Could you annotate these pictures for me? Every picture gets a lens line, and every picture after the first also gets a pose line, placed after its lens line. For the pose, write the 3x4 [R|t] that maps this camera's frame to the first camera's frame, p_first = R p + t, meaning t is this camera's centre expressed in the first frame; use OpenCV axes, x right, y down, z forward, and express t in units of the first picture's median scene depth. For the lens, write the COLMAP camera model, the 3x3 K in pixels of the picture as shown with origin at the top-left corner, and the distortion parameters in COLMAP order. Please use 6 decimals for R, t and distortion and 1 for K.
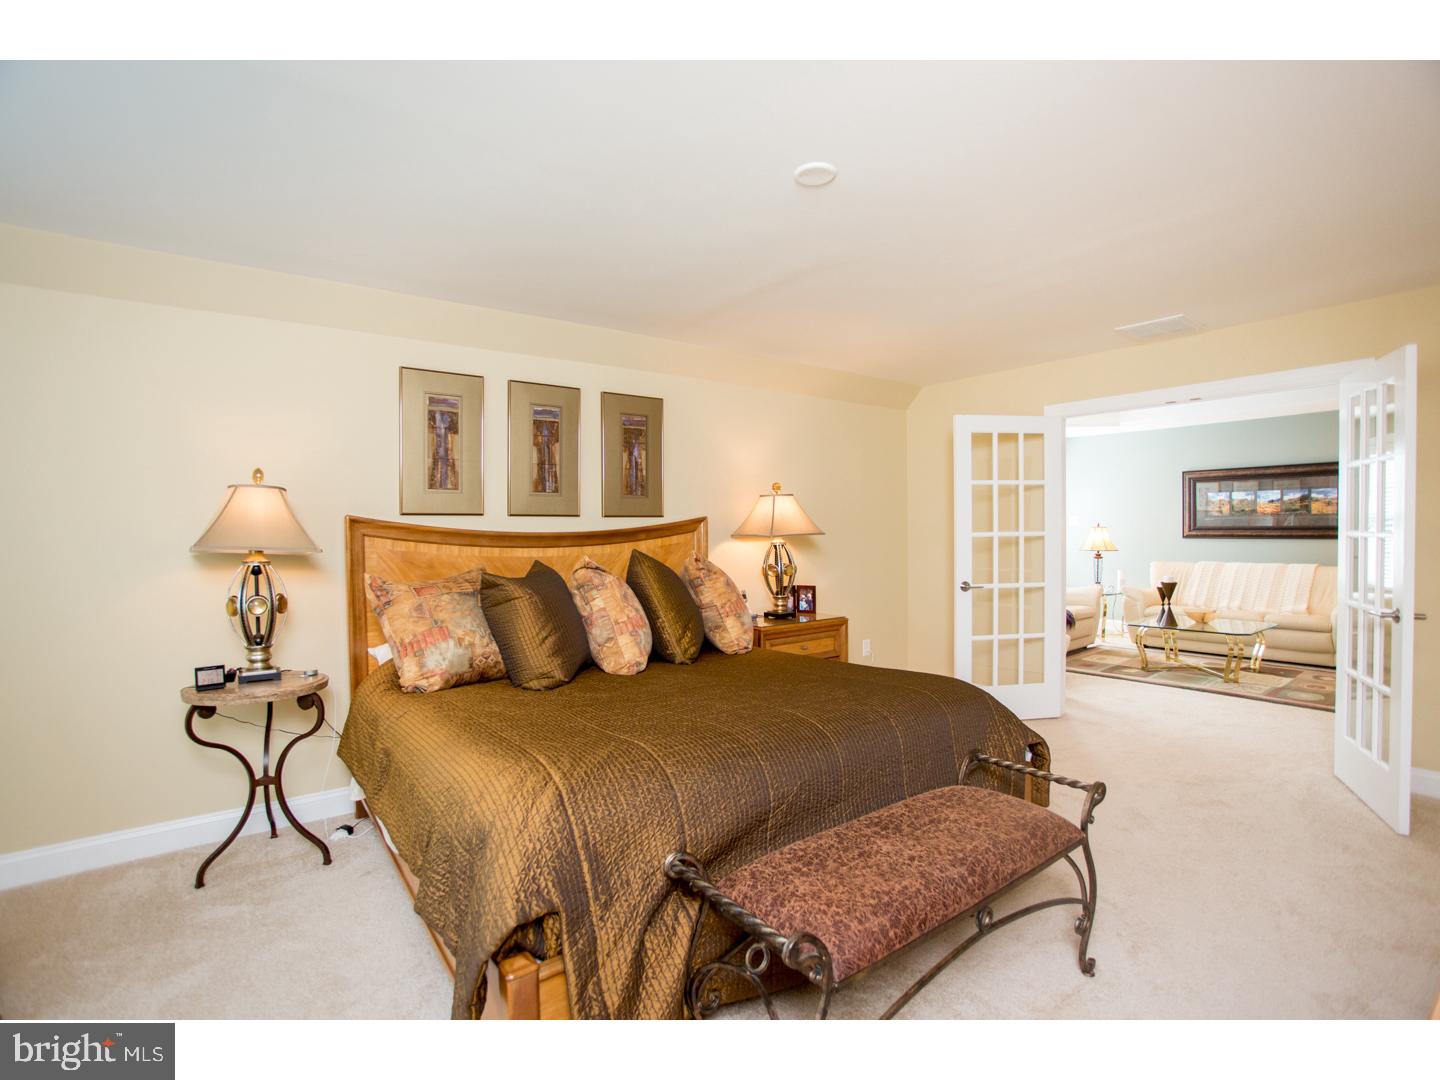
lens RADIAL K [[690.4, 0, 717.1], [0, 690.4, 543.3], [0, 0, 1]] dist [-0.079598, 0.041677]
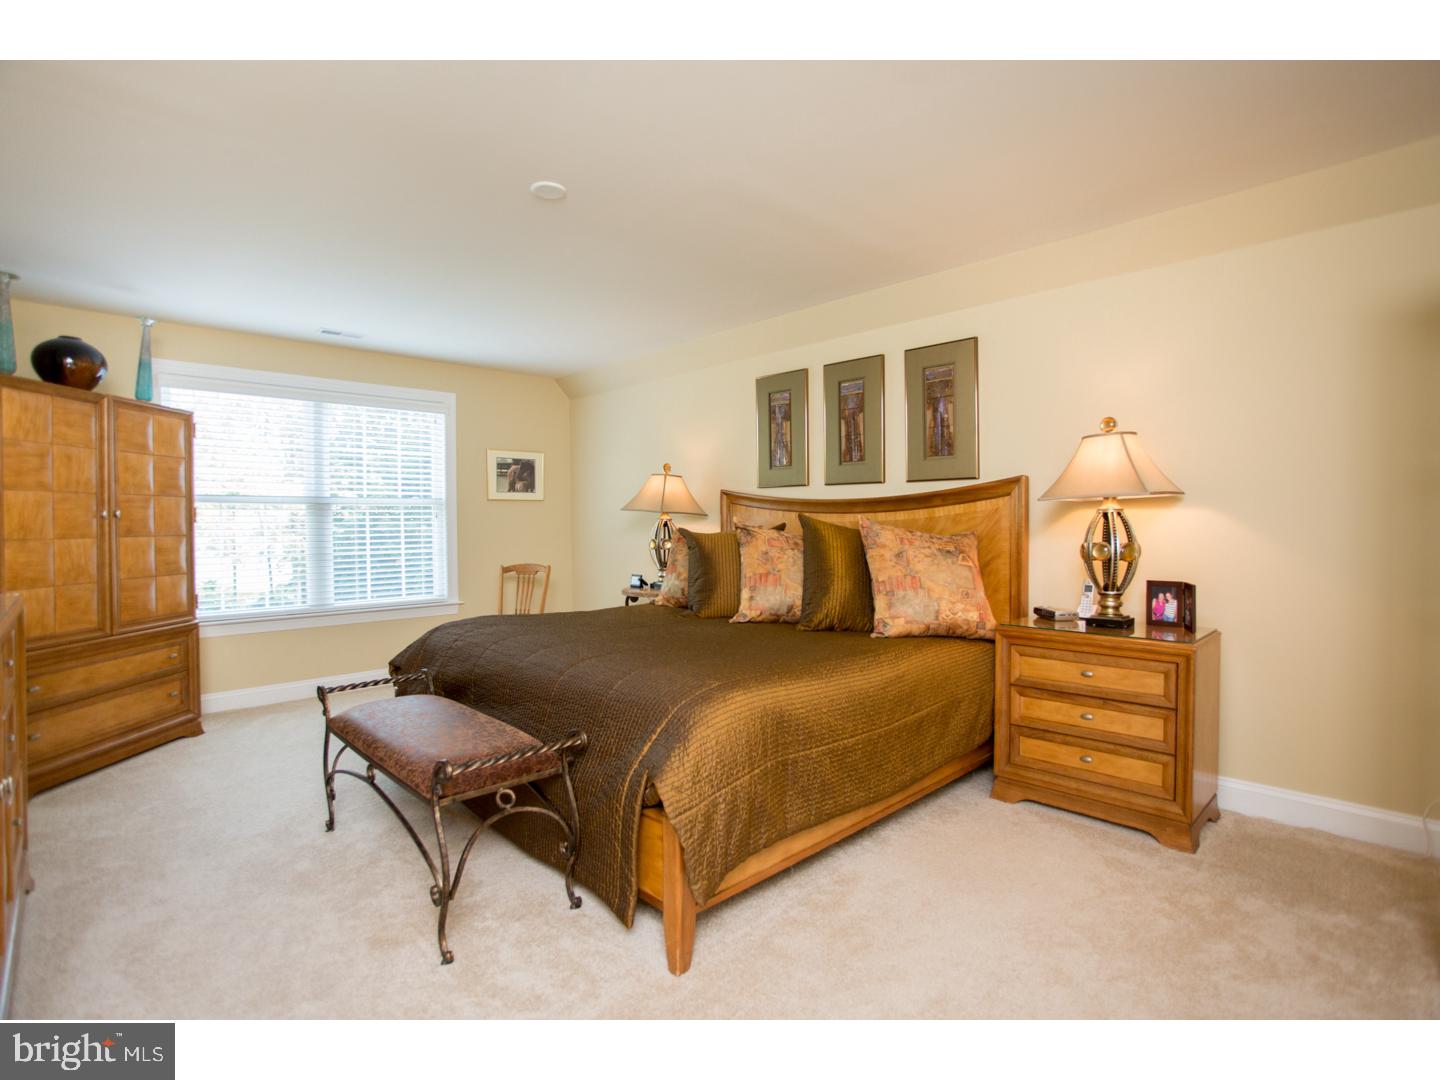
lens RADIAL K [[690.4, 0, 717.1], [0, 690.4, 543.3], [0, 0, 1]] dist [-0.079598, 0.041677]
pose [[0.133361, 0.061949, -0.989129, 0.747233], [0.012727, 0.997855, 0.064212, -0.017454], [0.990986, -0.021152, 0.132287, 0.606282]]
